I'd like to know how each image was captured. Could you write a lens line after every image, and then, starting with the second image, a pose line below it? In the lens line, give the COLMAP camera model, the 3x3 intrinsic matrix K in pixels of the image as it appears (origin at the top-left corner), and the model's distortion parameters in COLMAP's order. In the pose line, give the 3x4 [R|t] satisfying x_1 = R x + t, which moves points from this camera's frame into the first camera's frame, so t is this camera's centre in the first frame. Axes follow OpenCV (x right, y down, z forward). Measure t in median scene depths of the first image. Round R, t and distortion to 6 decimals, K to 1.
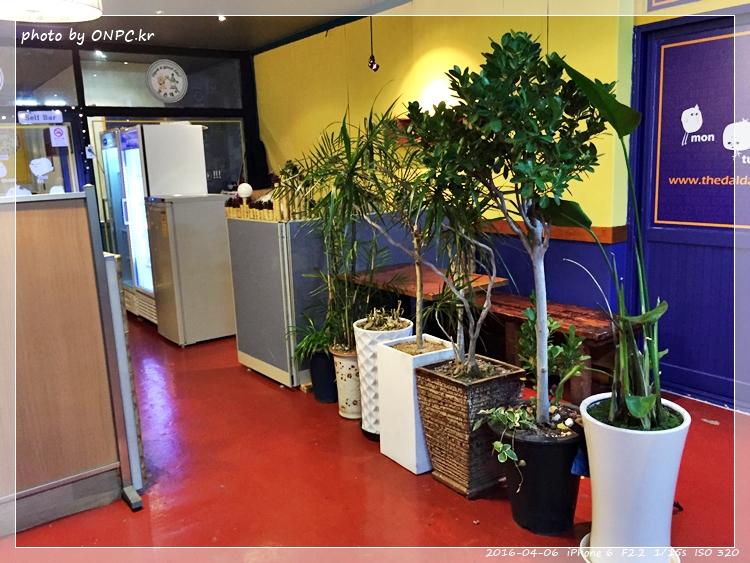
lens RADIAL K [[644.4, 0, 370.8], [0, 644.4, 281.1], [0, 0, 1]] dist [0.072992, -0.088859]
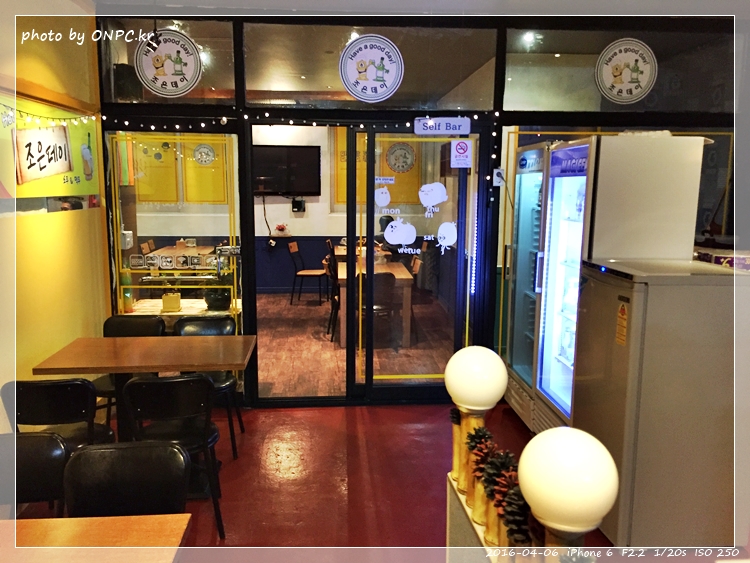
lens RADIAL K [[644.4, 0, 373.8], [0, 644.4, 280.6], [0, 0, 1]] dist [0.072992, -0.088859]
pose [[0.850239, 0.126856, -0.510883, -0.181426], [-0.141071, 0.989938, 0.011033, -0.078943], [0.507142, 0.062690, 0.859579, 0.355402]]
